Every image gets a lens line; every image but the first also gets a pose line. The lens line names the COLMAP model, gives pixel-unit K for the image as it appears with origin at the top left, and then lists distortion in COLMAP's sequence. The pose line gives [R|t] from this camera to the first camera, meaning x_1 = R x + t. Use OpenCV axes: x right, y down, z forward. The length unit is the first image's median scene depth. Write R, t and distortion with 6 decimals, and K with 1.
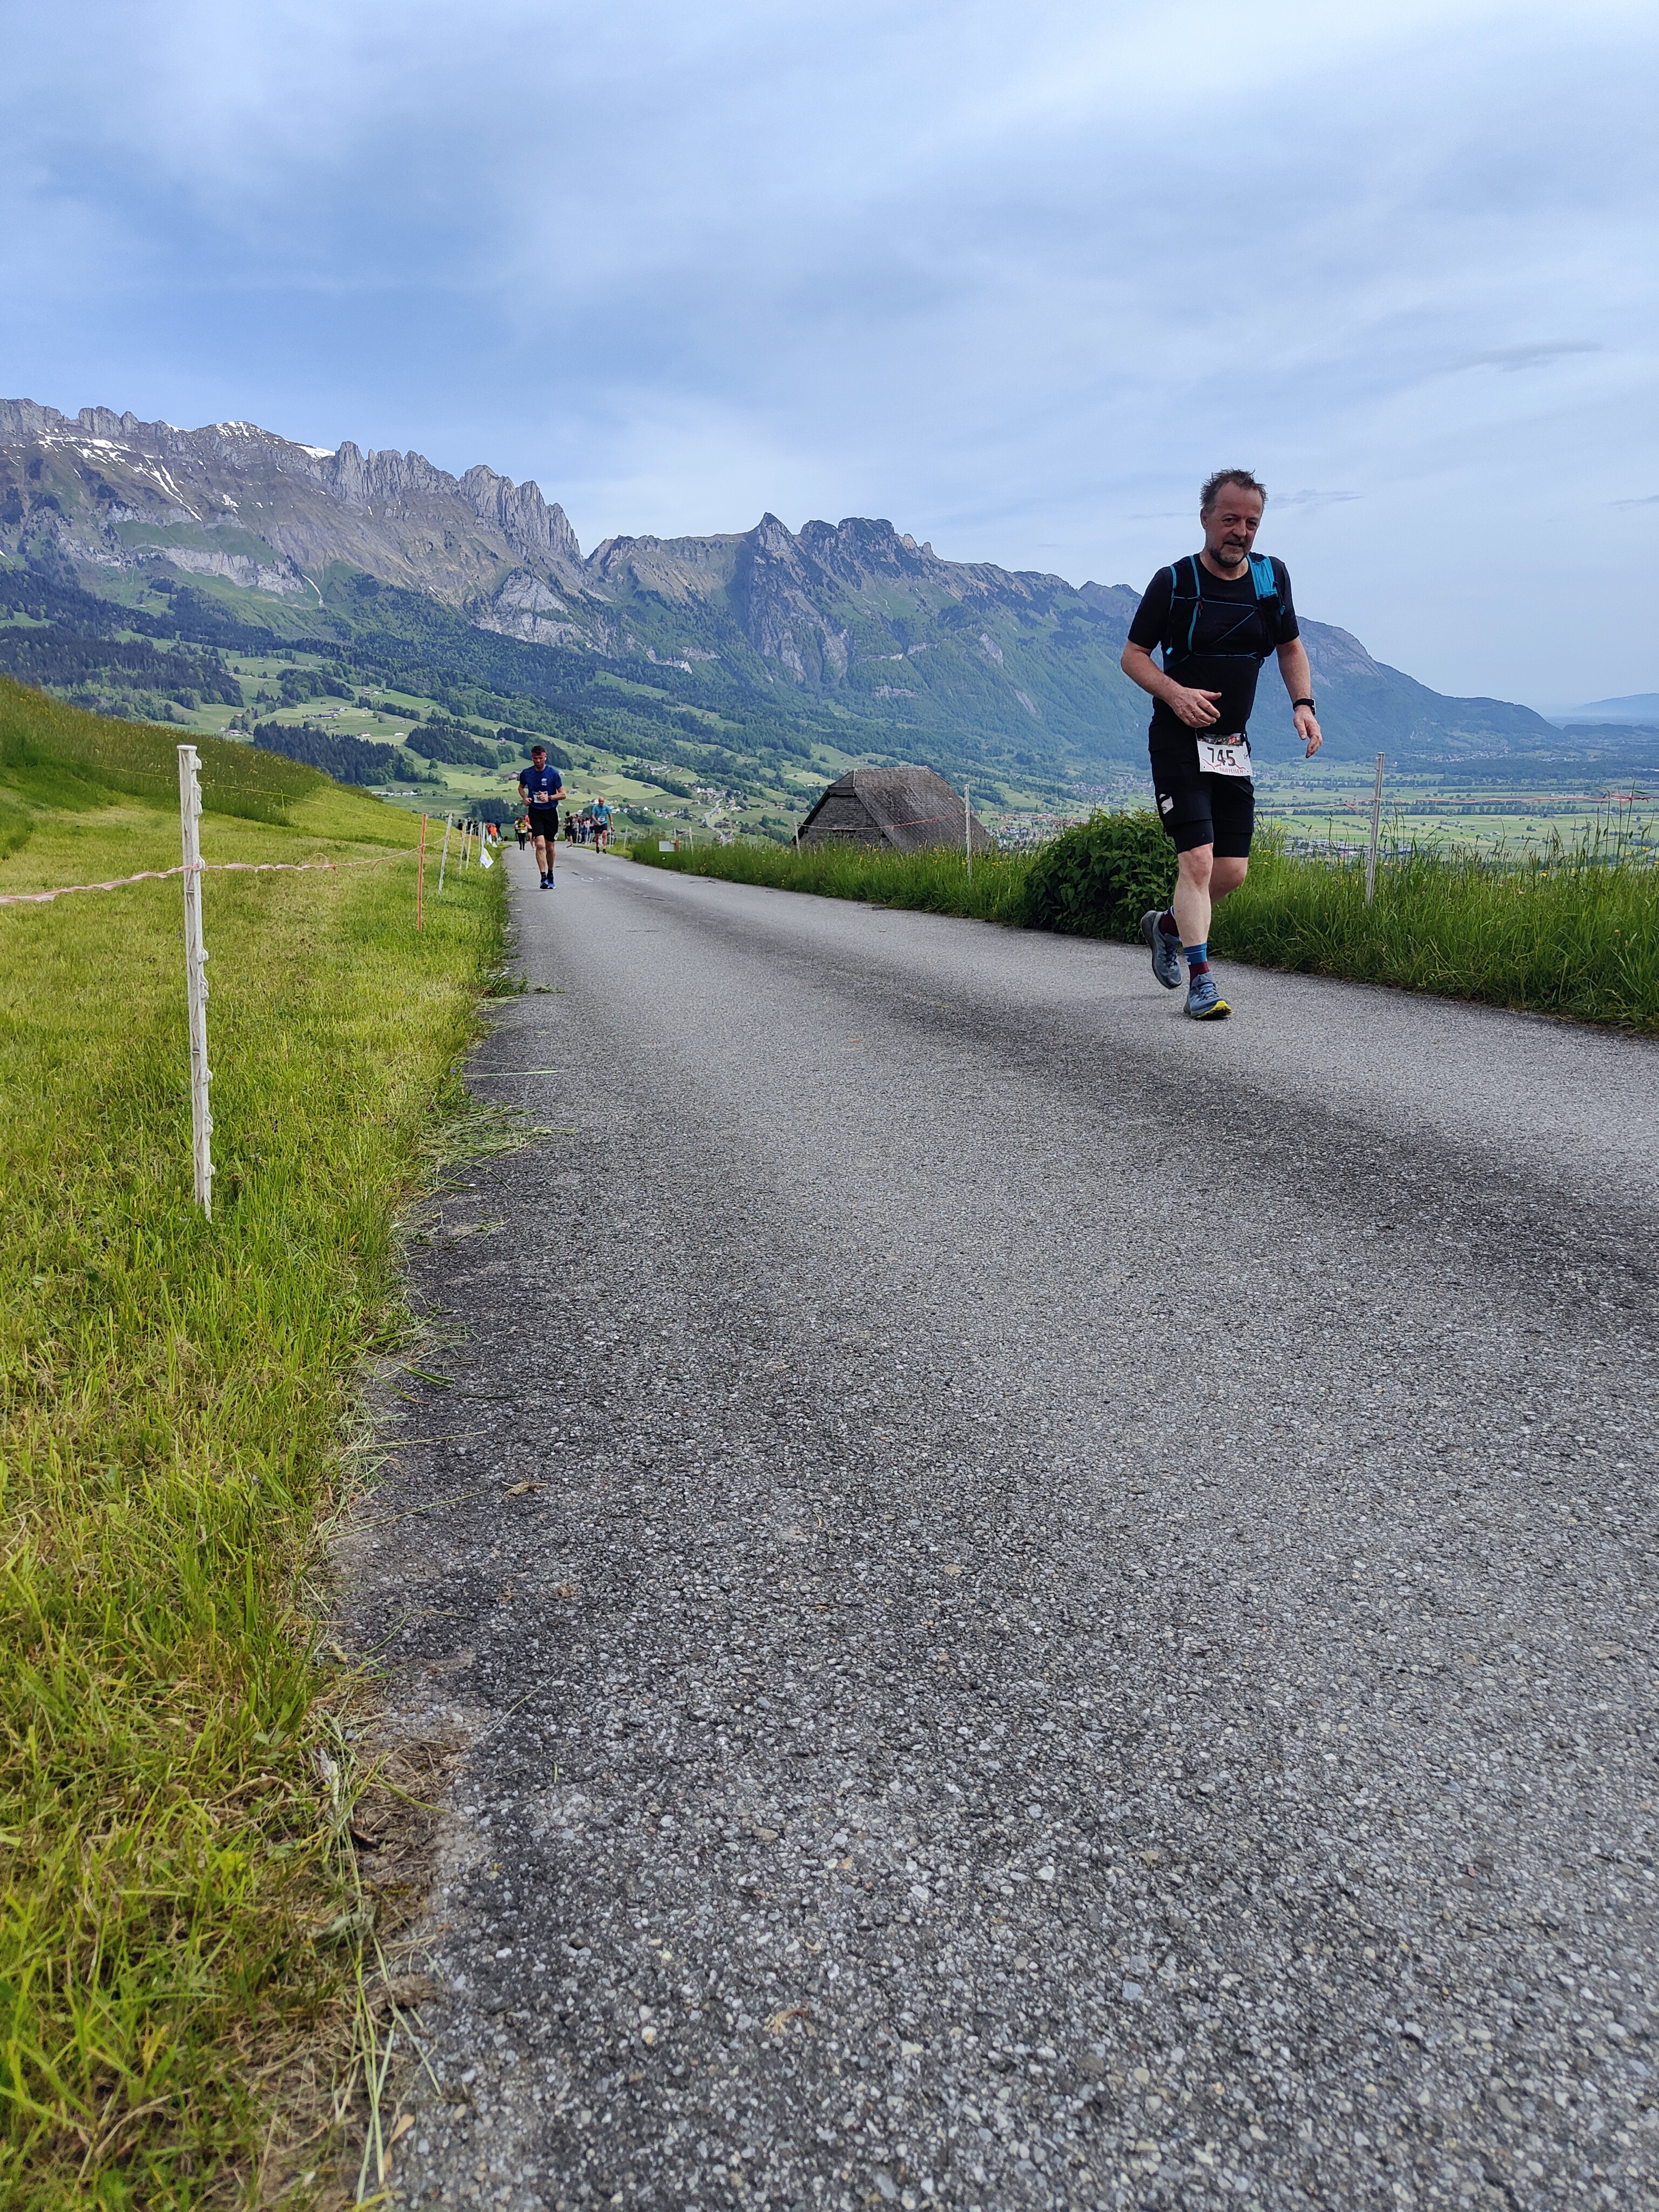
lens RADIAL K [[1528.3, 0, 824.0], [0, 1528.3, 1072.9], [0, 0, 1]] dist [0.004514, 0.001378]
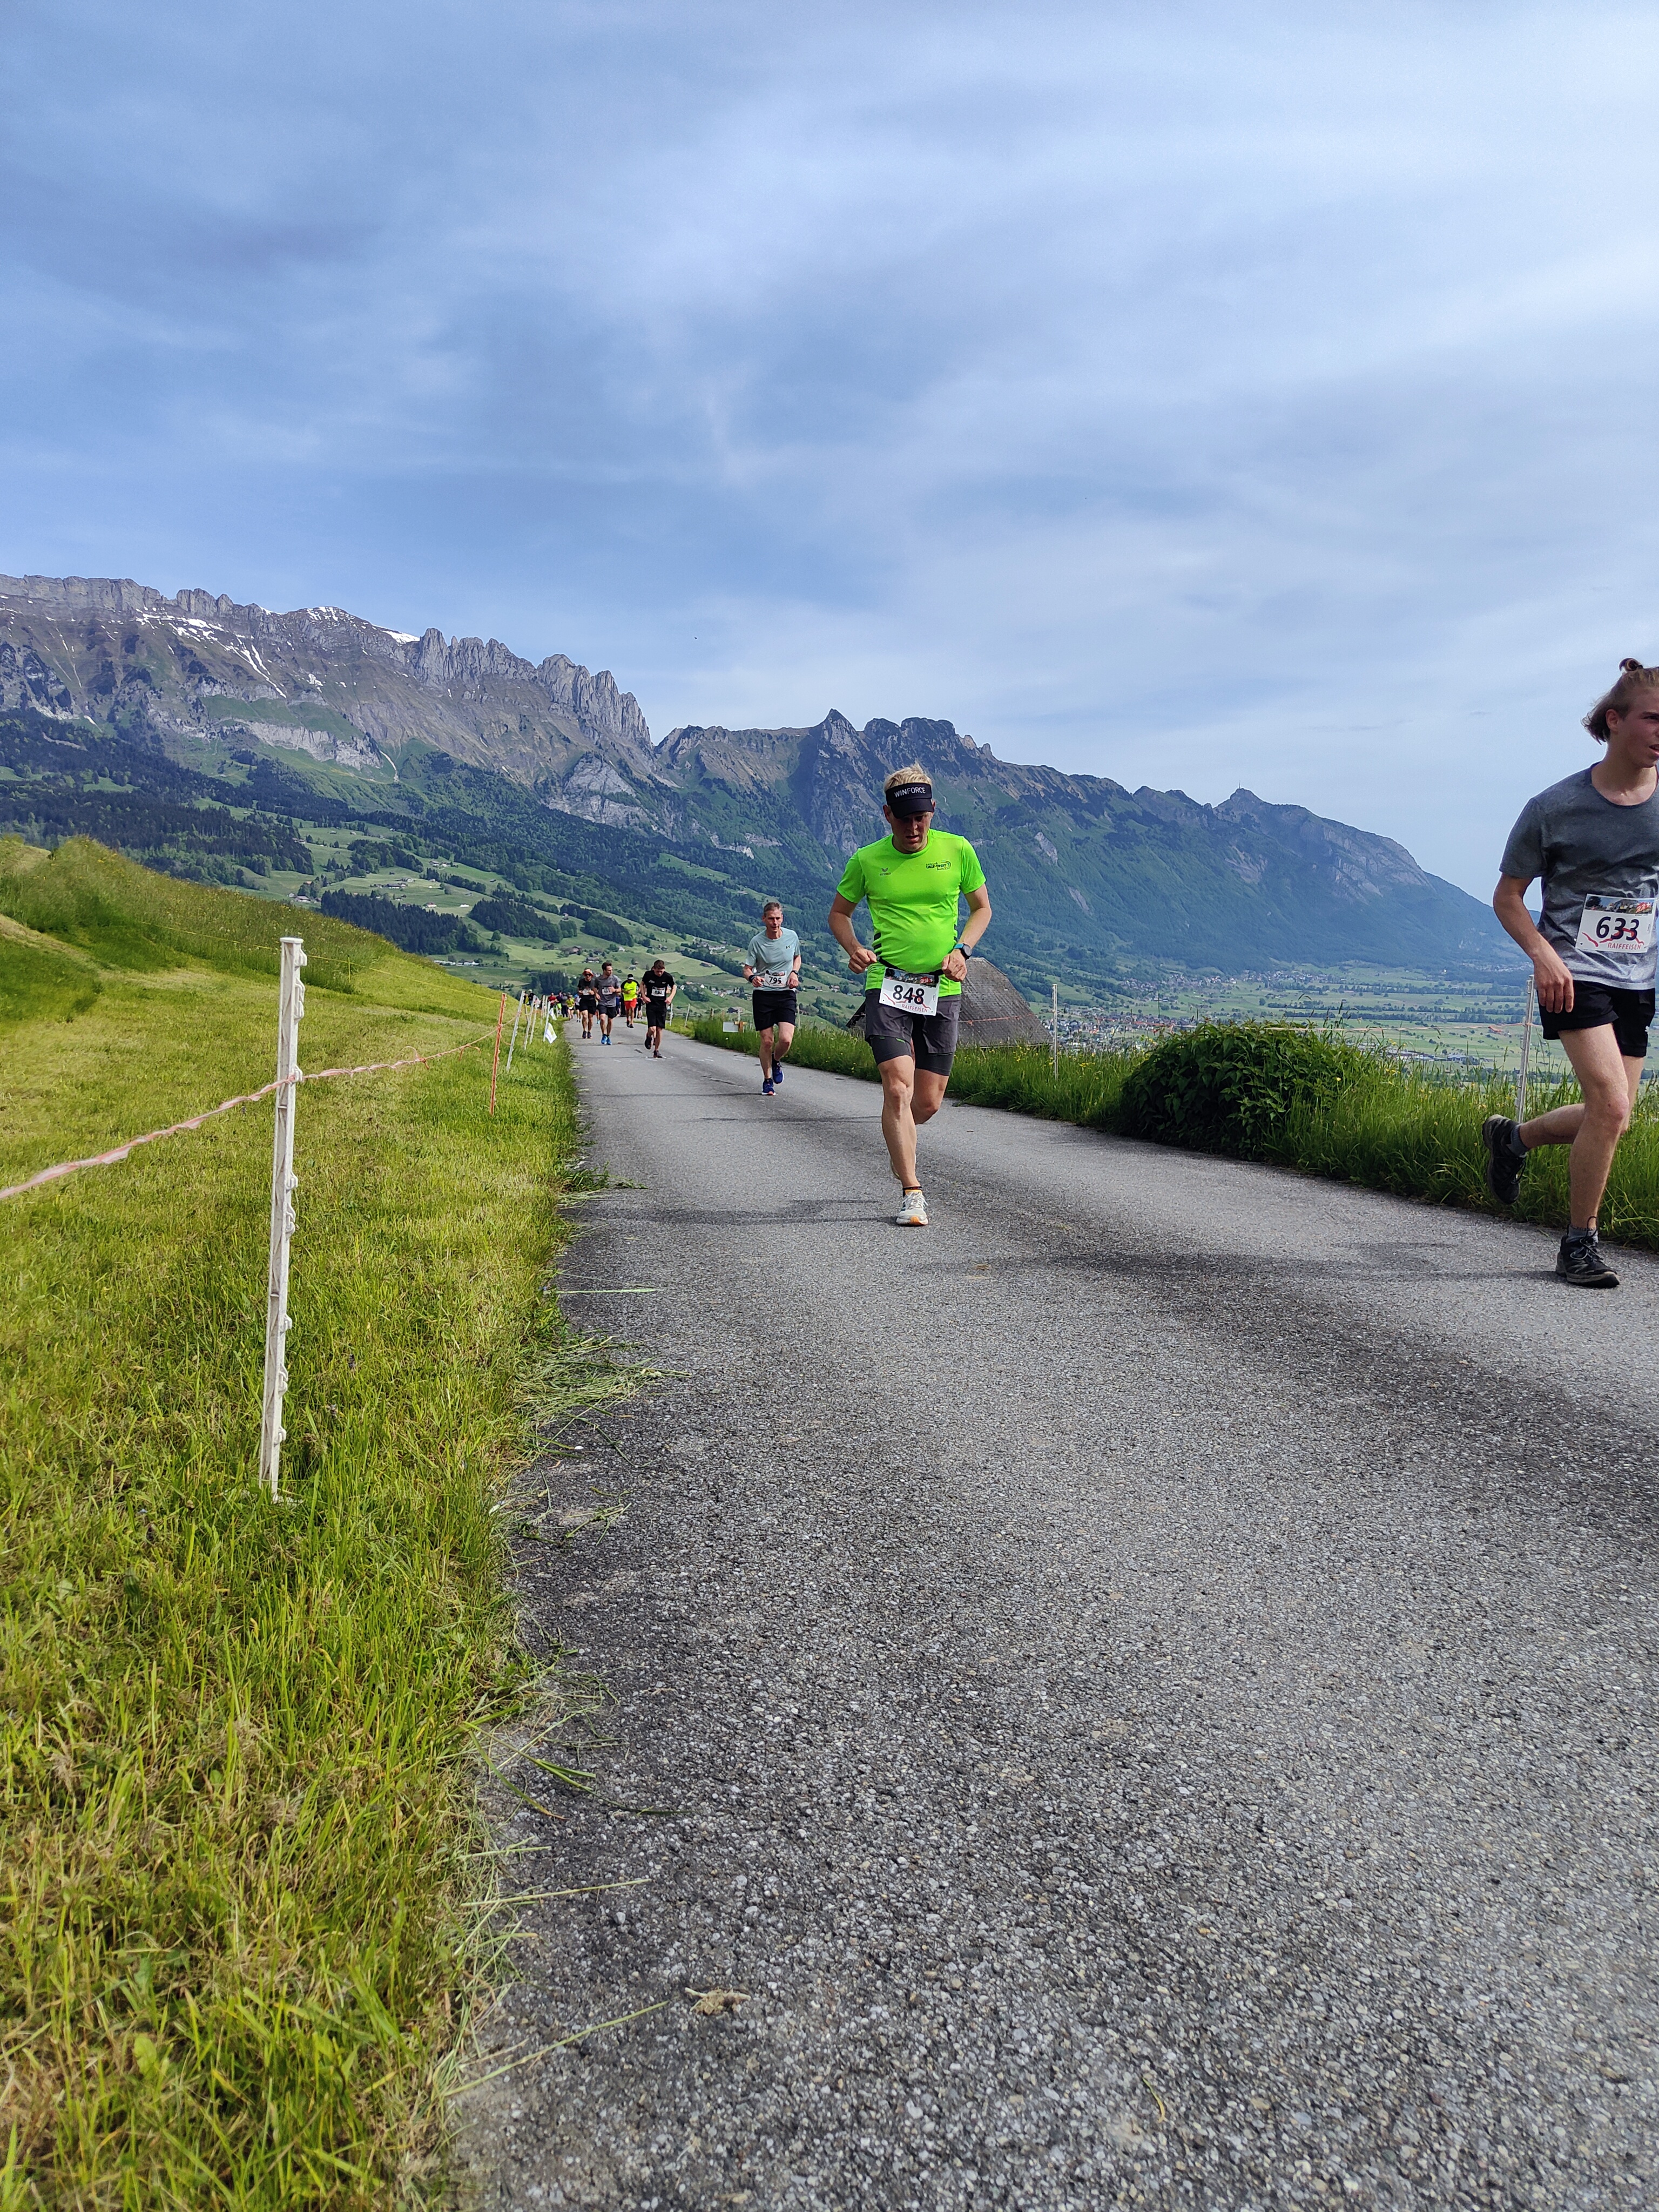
lens RADIAL K [[1526.1, 0, 849.6], [0, 1526.1, 1111.2], [0, 0, 1]] dist [0.016243, -0.010624]
pose [[0.999113, 0.039468, -0.014658, -0.162746], [-0.040672, 0.994765, -0.093746, -0.088815], [0.010881, 0.094259, 0.995488, 0.292031]]
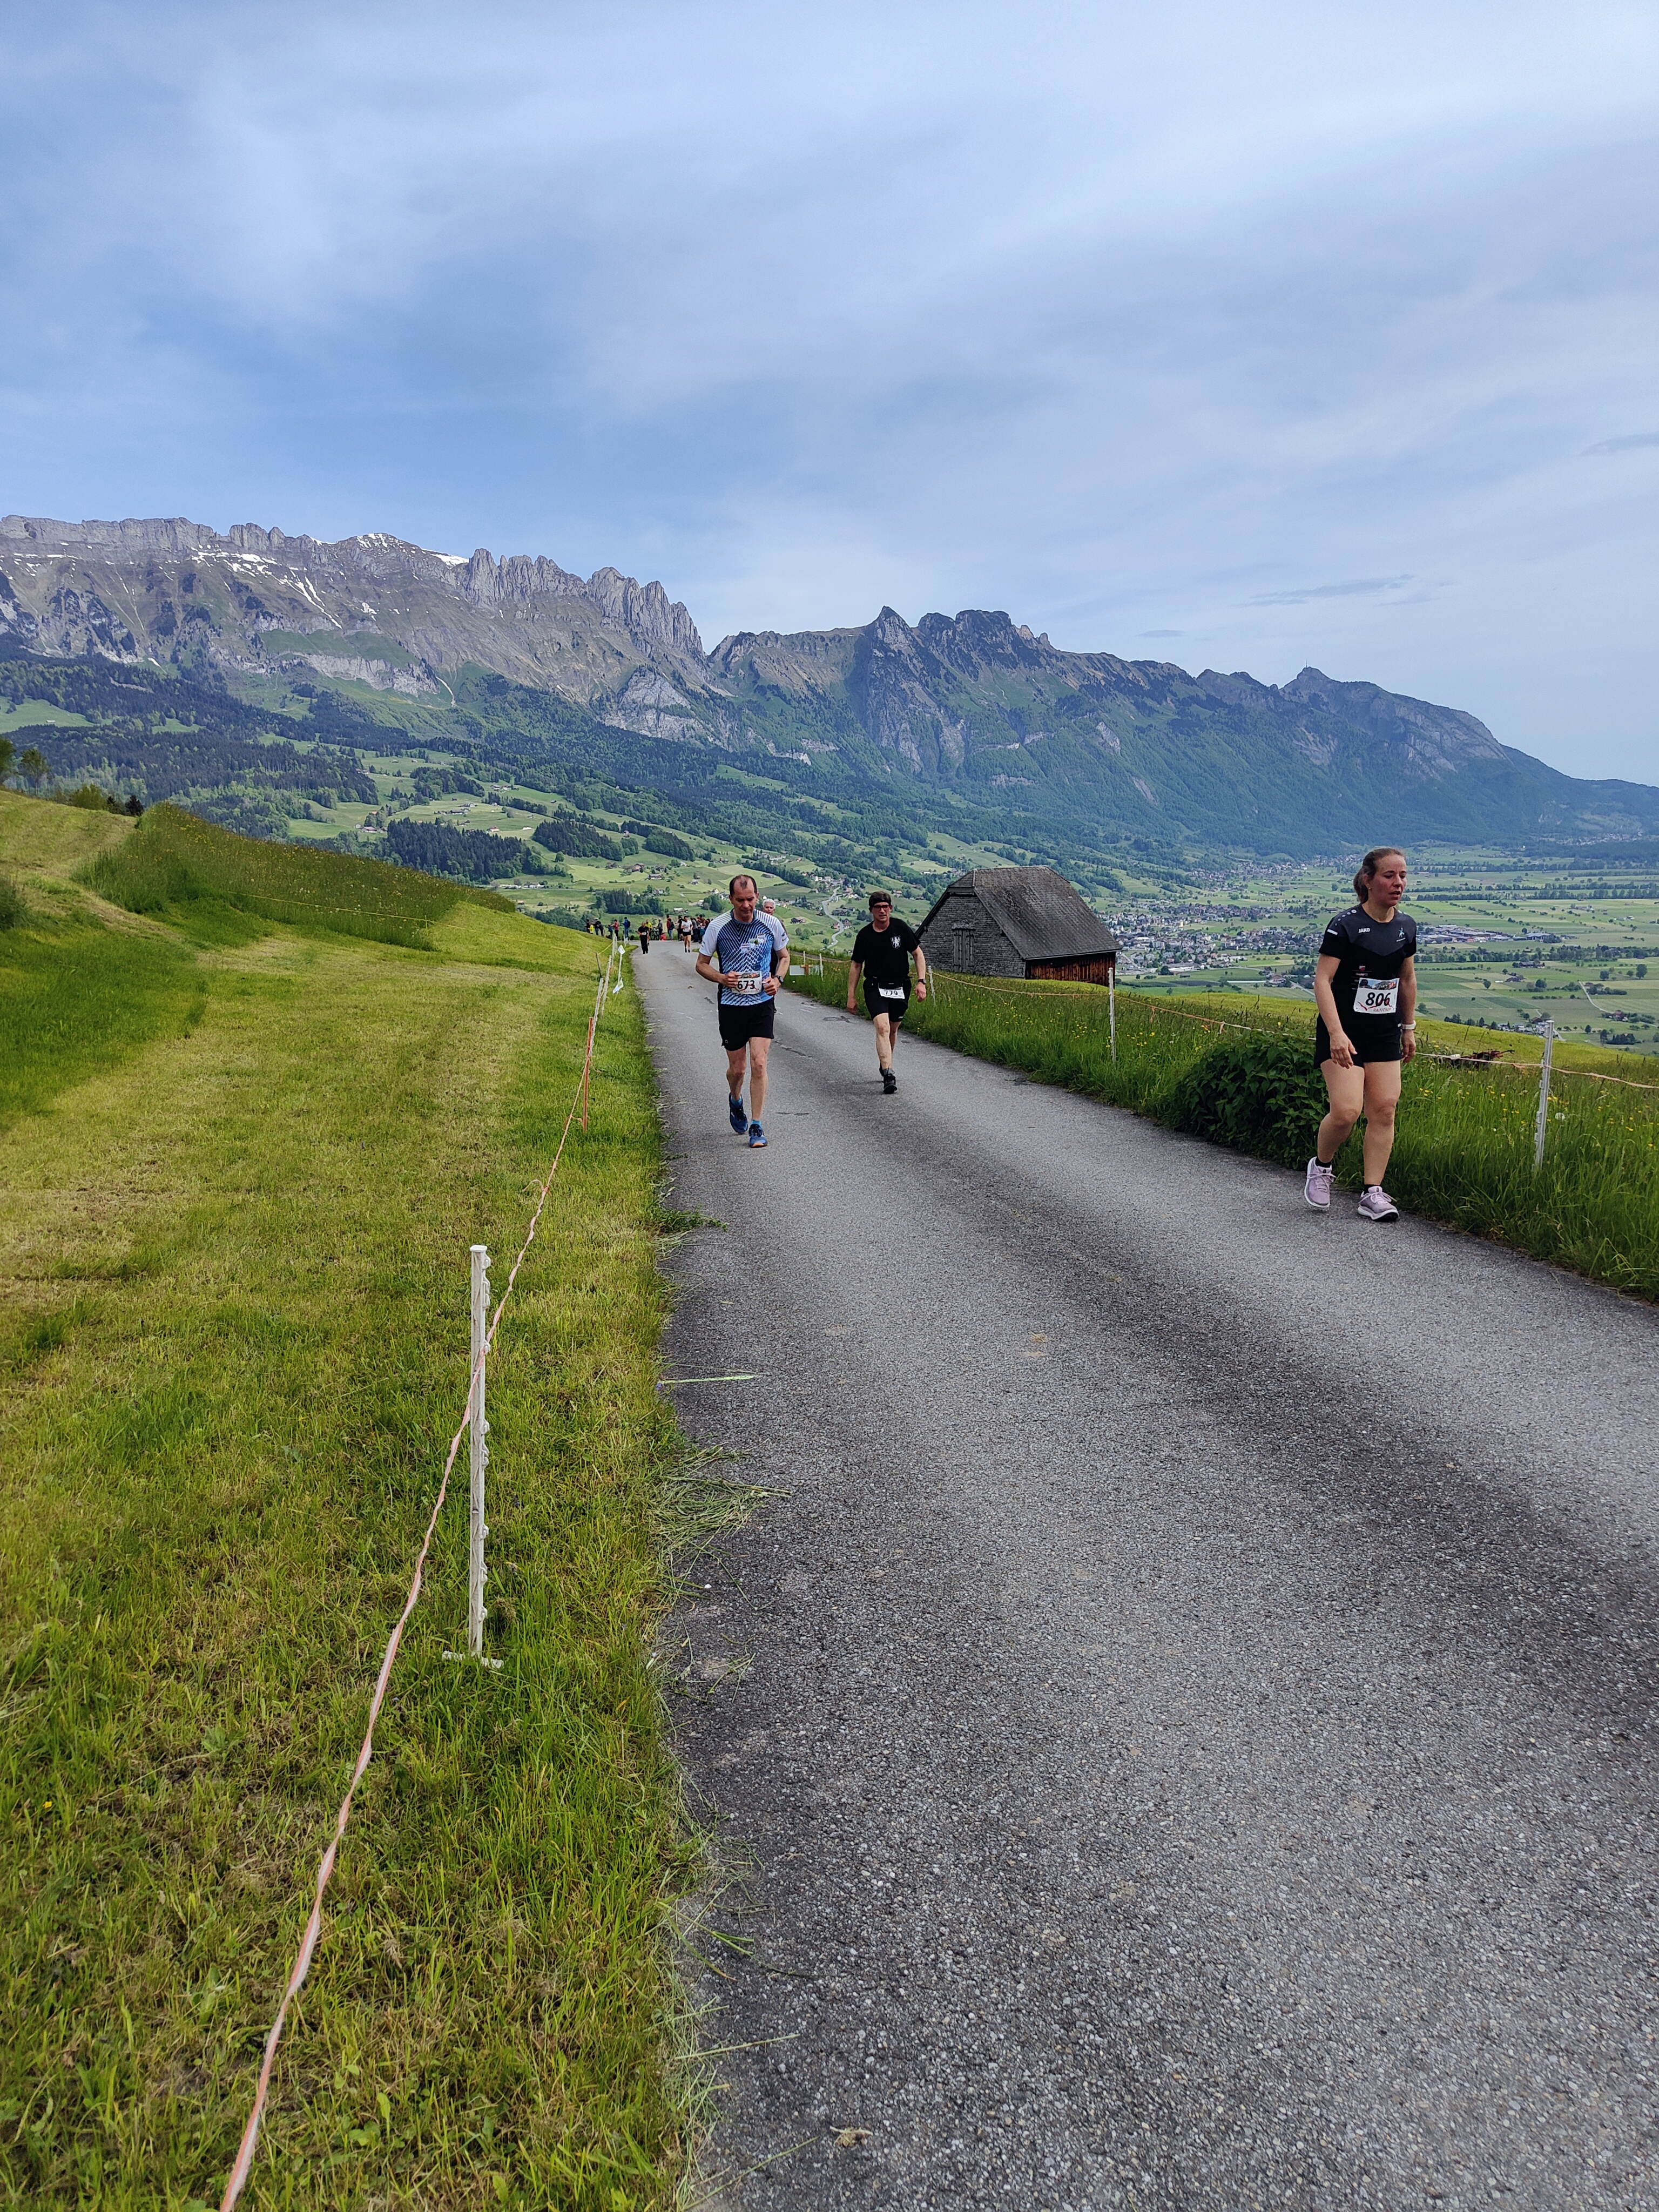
lens RADIAL K [[1523.4, 0, 840.4], [0, 1523.4, 1097.6], [0, 0, 1]] dist [0.010195, -0.005572]
pose [[0.997853, 0.000643, -0.065490, -0.153890], [-0.003247, 0.999208, -0.039666, -0.492158], [0.065412, 0.039794, 0.997065, -0.133046]]
